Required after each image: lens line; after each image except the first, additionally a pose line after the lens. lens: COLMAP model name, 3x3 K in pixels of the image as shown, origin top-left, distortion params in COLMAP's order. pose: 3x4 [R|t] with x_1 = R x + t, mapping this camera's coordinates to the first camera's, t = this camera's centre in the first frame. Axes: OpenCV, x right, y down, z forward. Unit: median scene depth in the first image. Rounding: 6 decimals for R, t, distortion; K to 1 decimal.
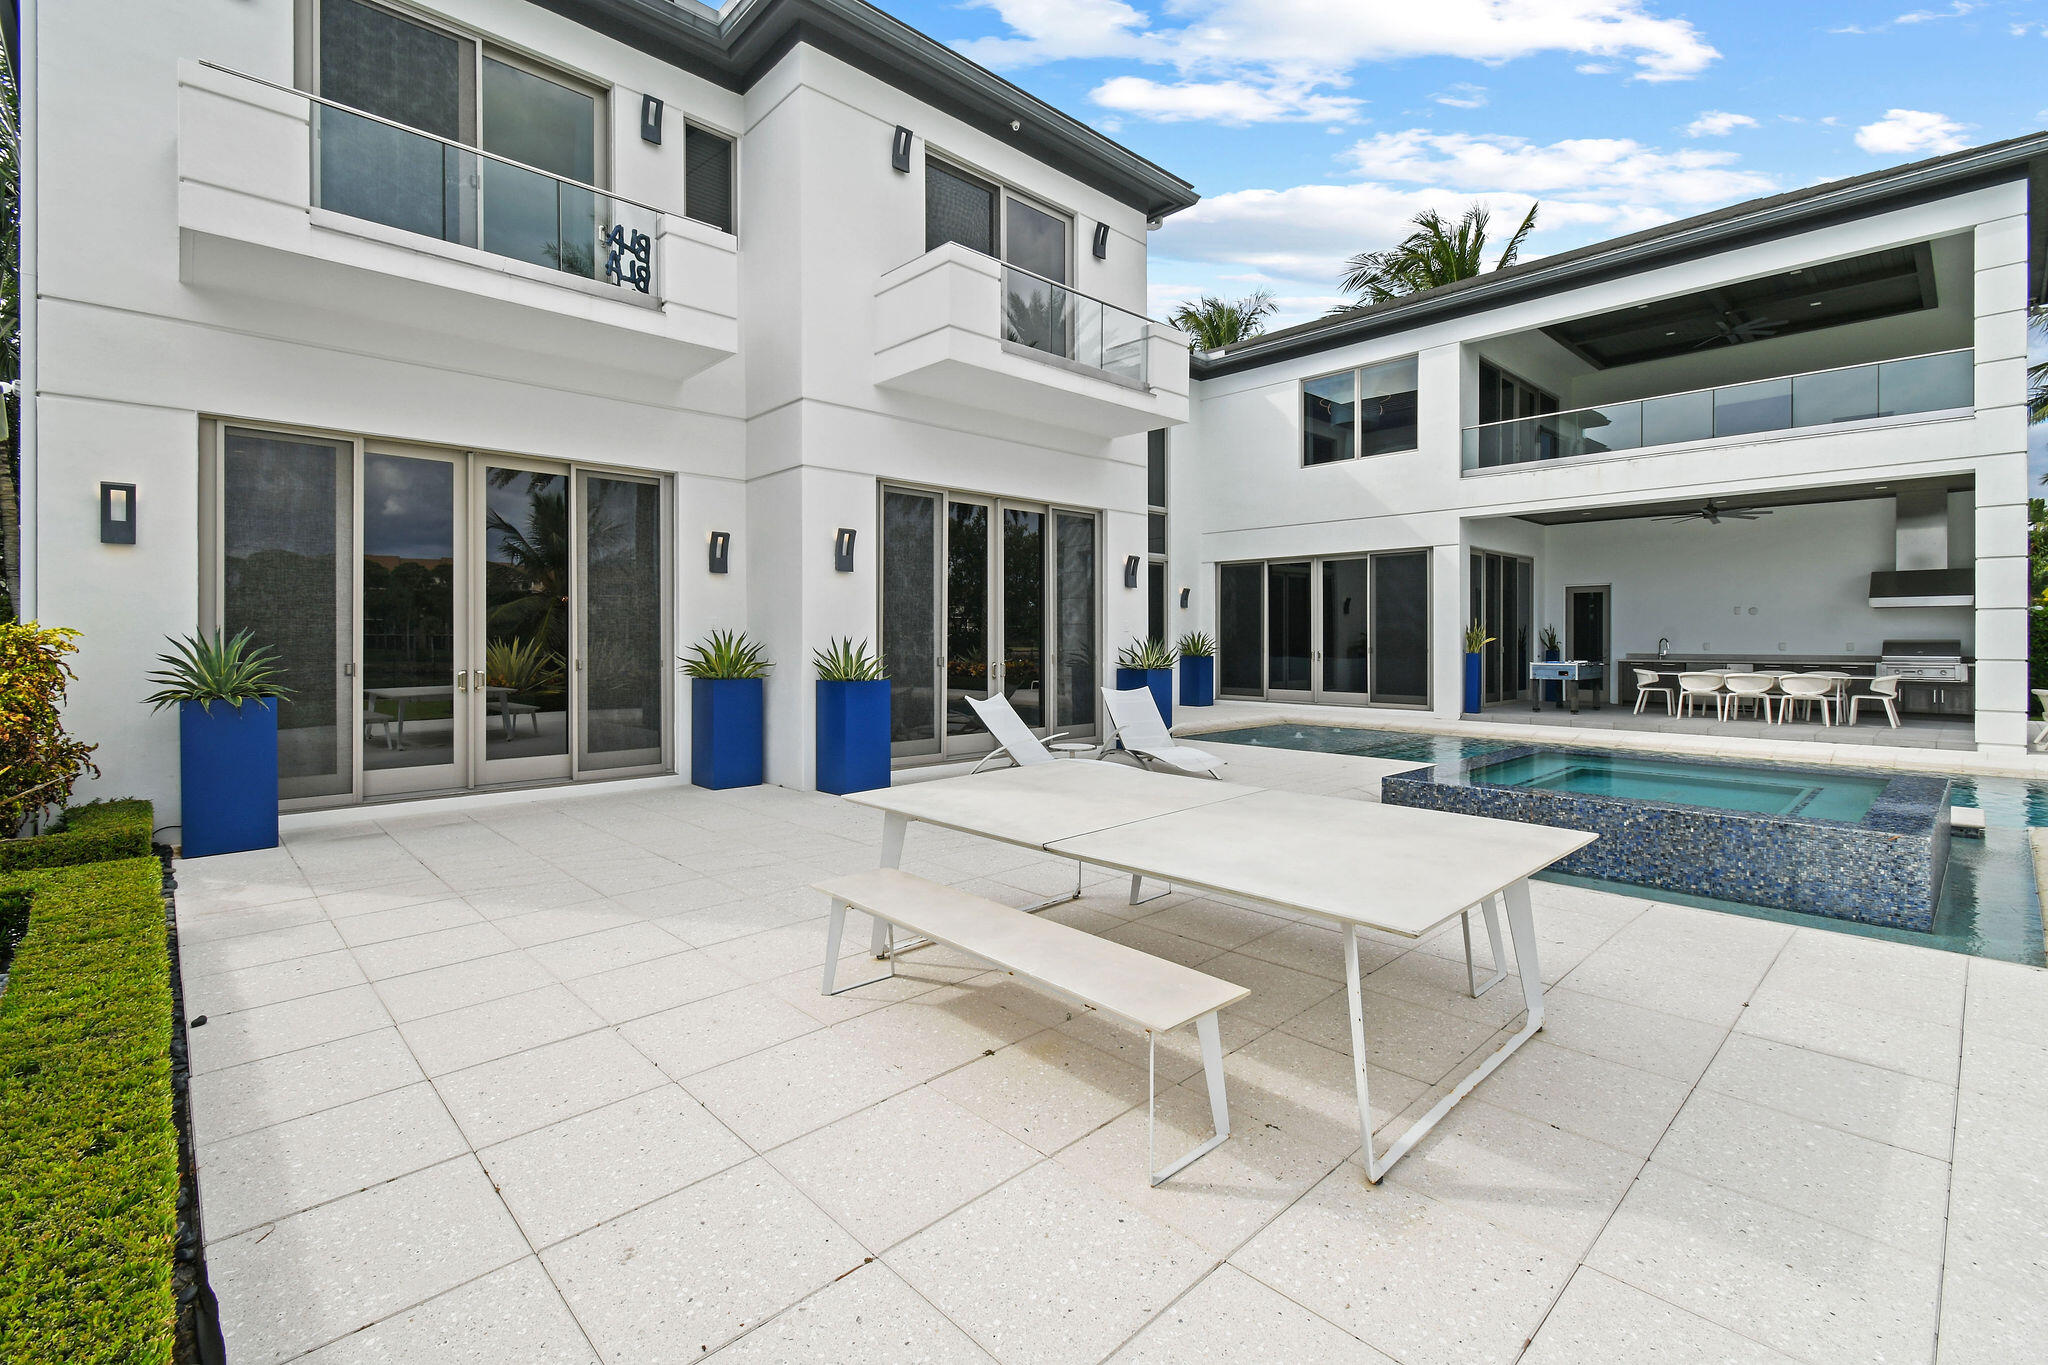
lens RADIAL K [[915.6, 0, 1021.4], [0, 915.6, 652.0], [0, 0, 1]] dist [0.000902, 0.000073]
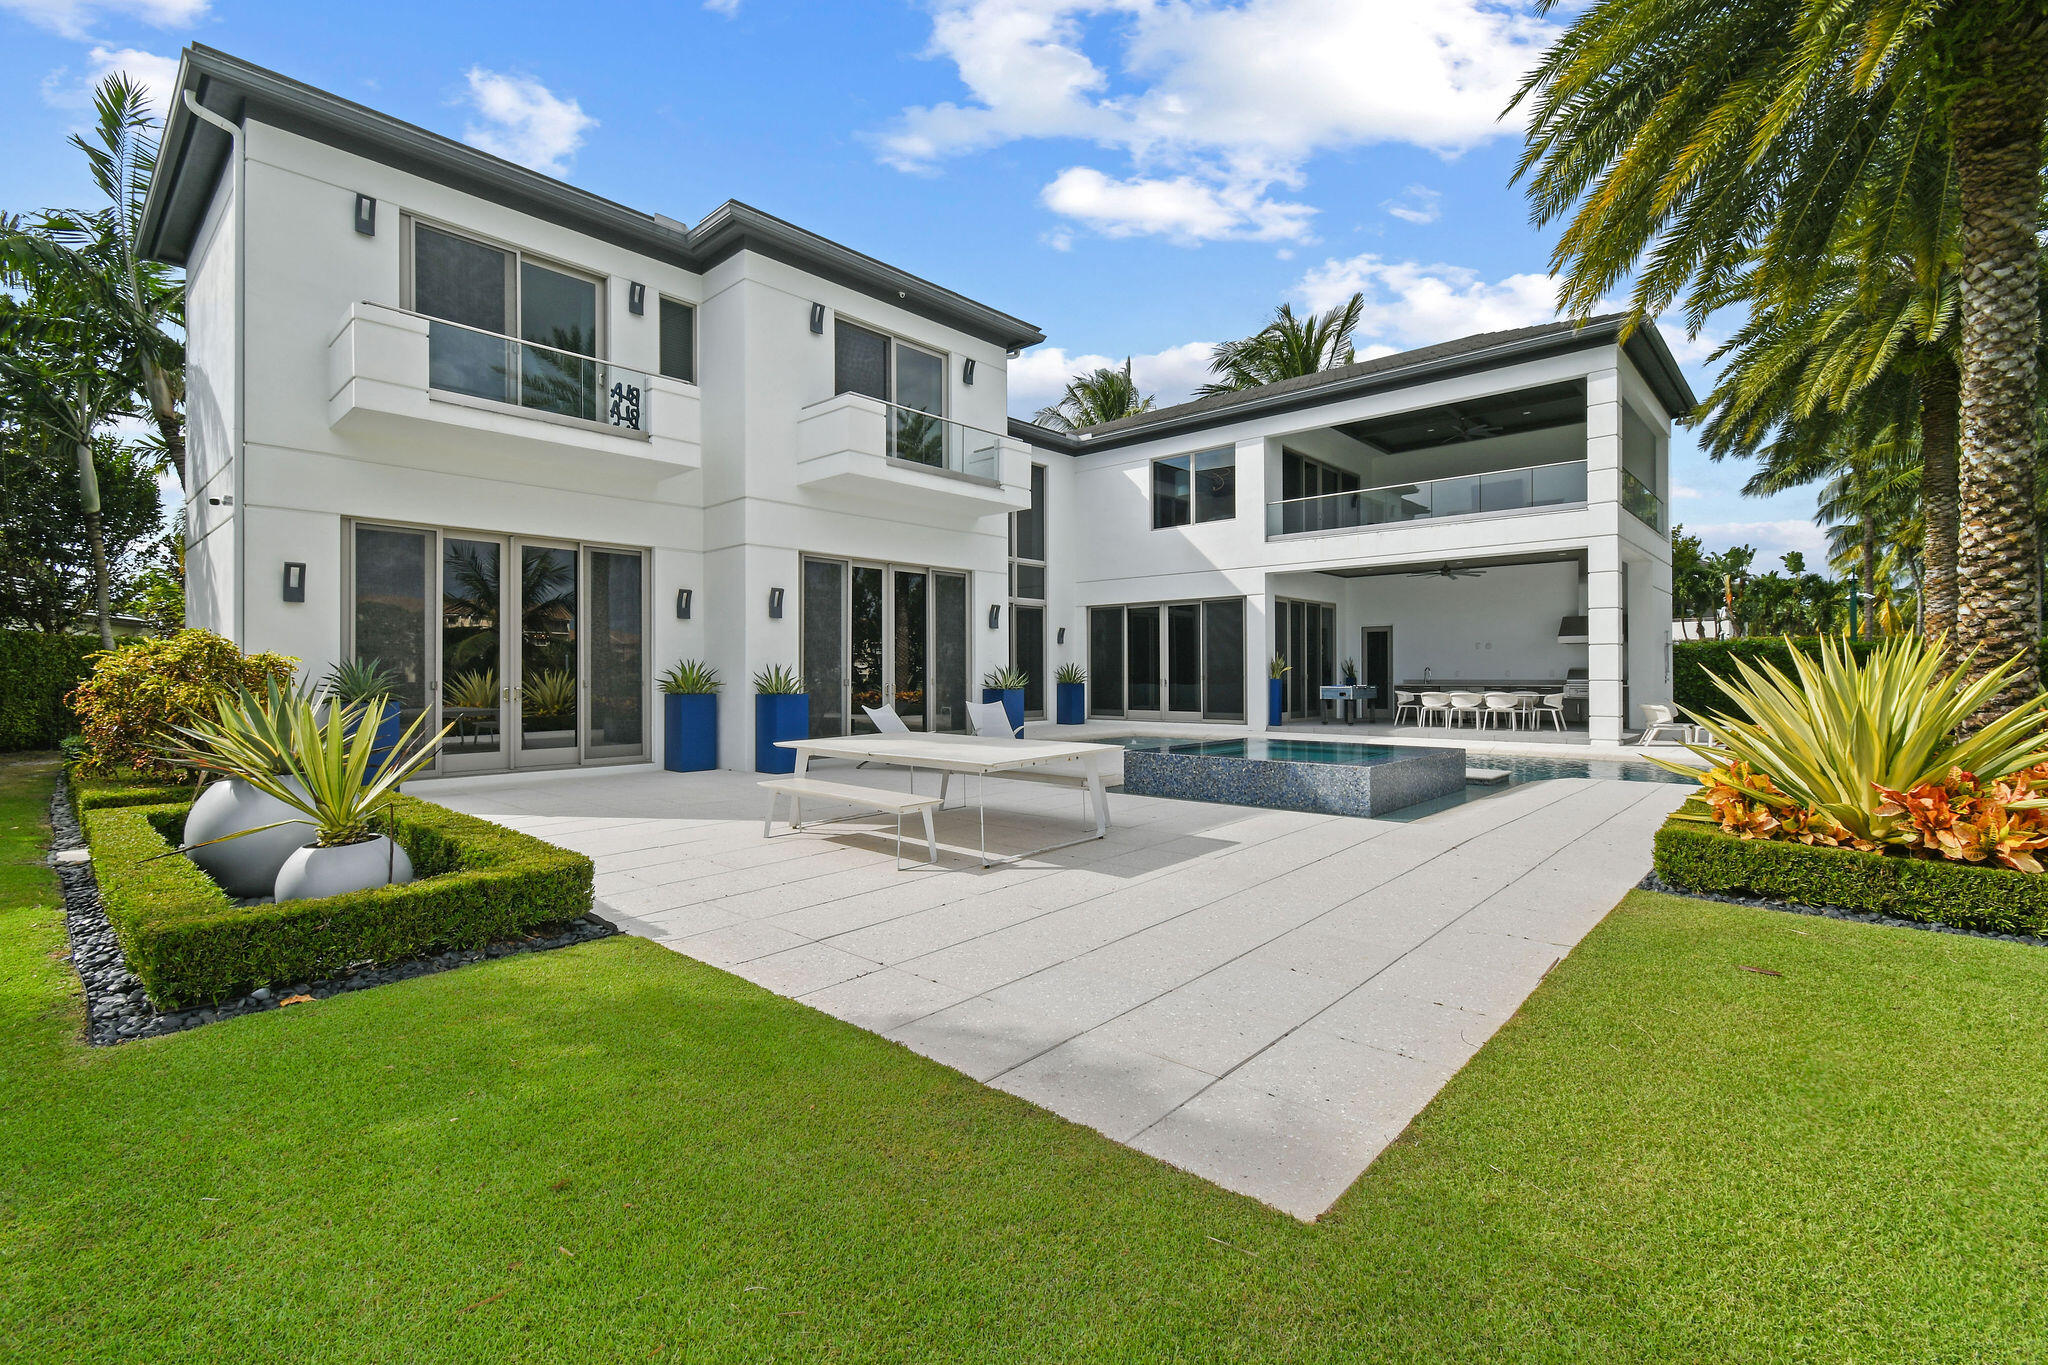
lens RADIAL K [[907.4, 0, 1025.0], [0, 907.4, 676.2], [0, 0, 1]] dist [-0.000492, 0.000211]
pose [[0.996935, -0.002850, 0.078177, 0.062863], [0.003838, 0.999915, -0.012489, 0.016263], [-0.078135, 0.012751, 0.996861, -0.331731]]
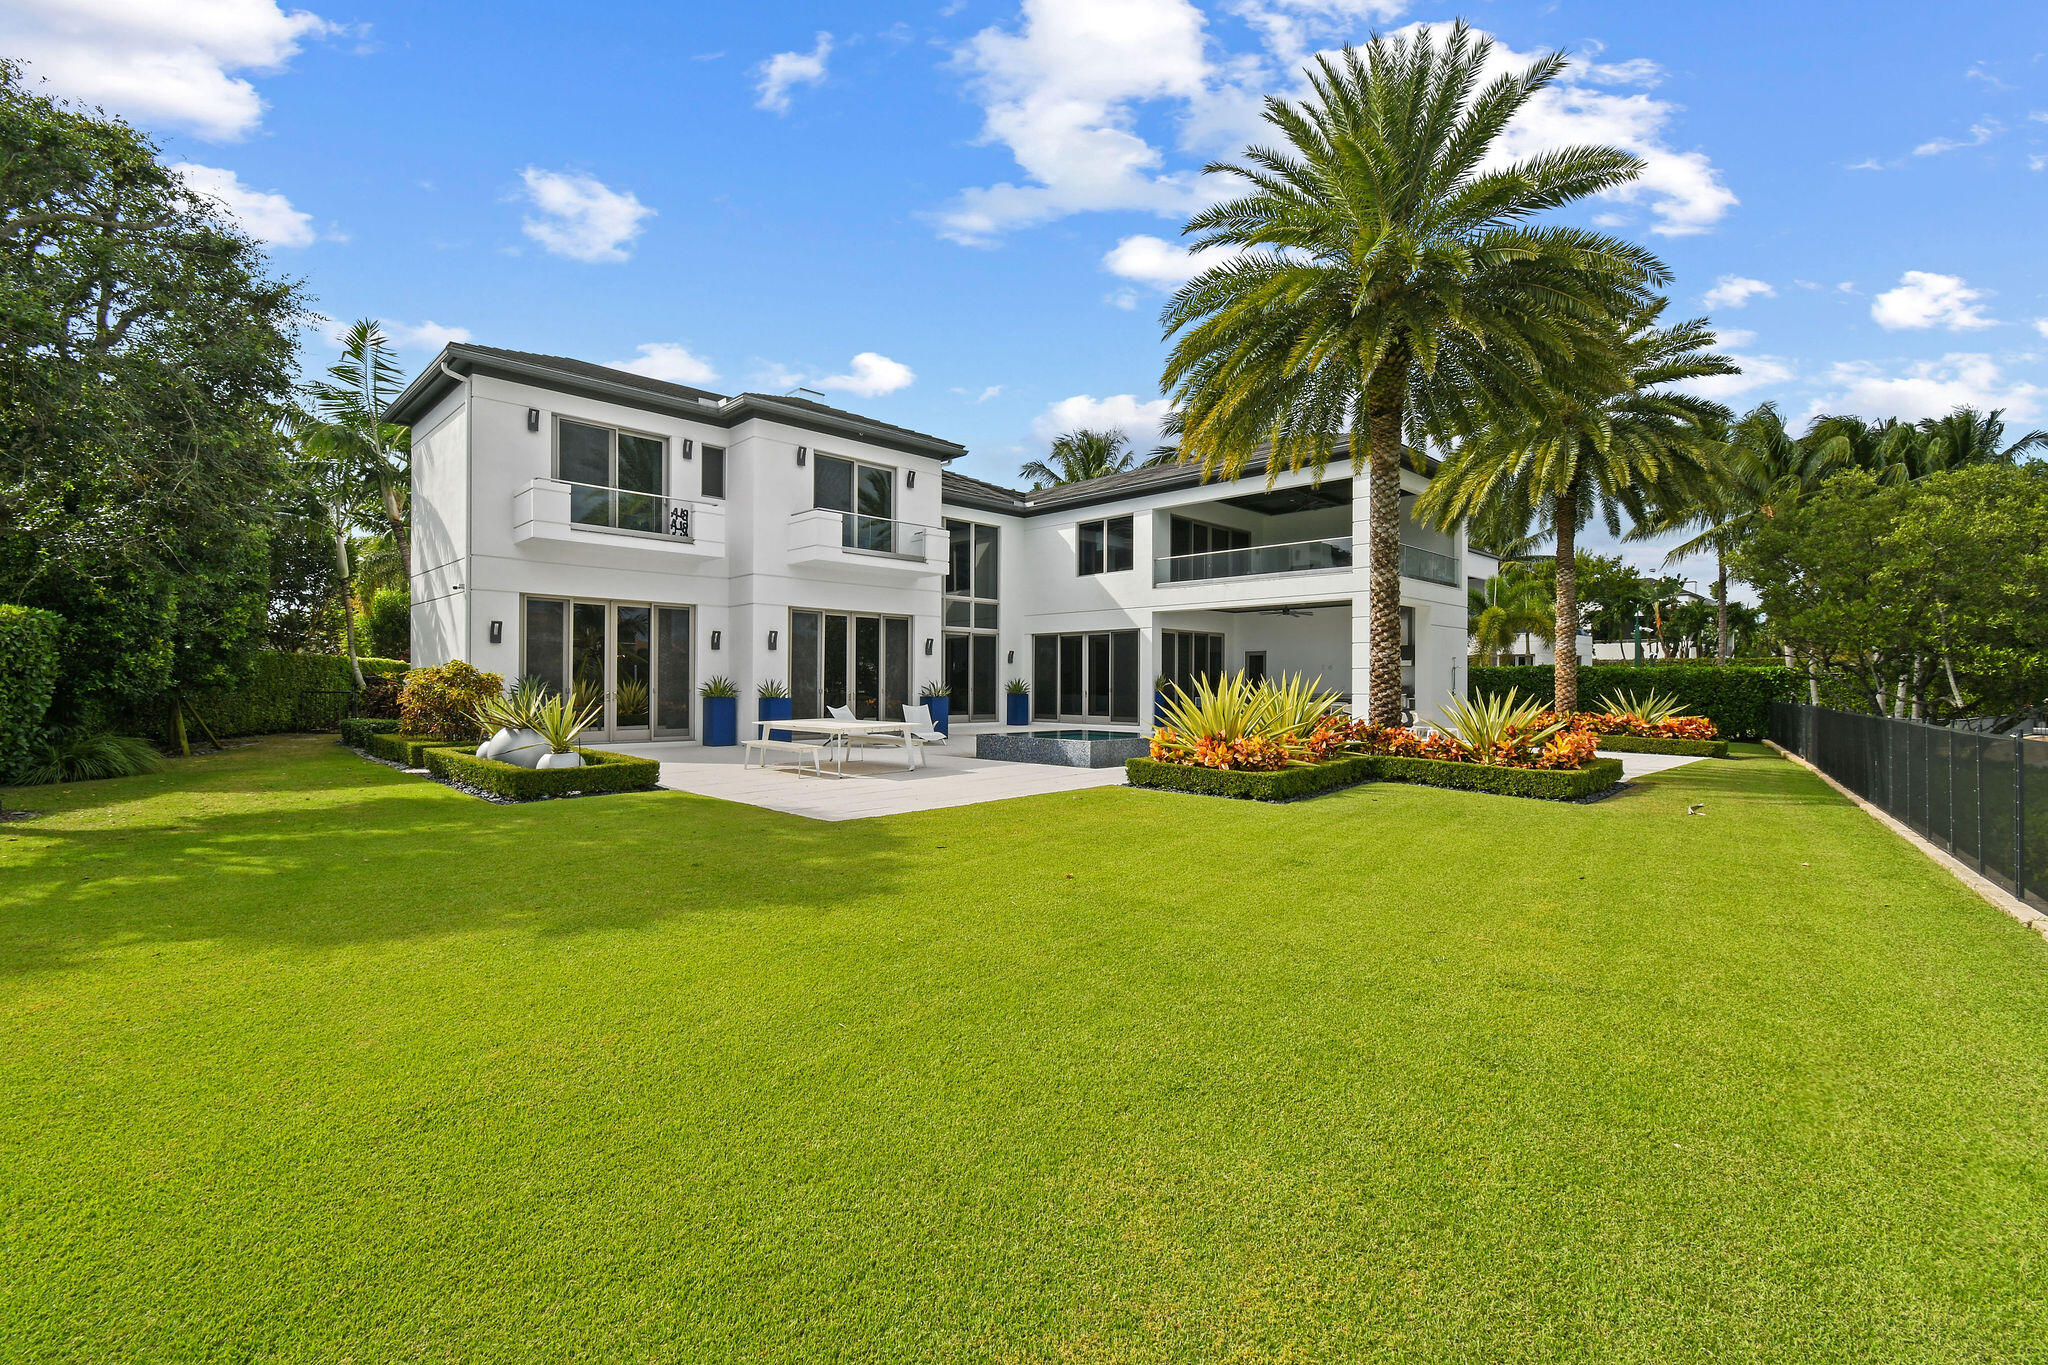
lens RADIAL K [[902.8, 0, 1030.2], [0, 902.8, 690.4], [0, 0, 1]] dist [0.000372, 0.000118]
pose [[0.999644, 0.005231, 0.026175, 0.293640], [-0.004976, 0.999940, -0.009770, 0.022960], [-0.026225, 0.009637, 0.999610, -0.945525]]
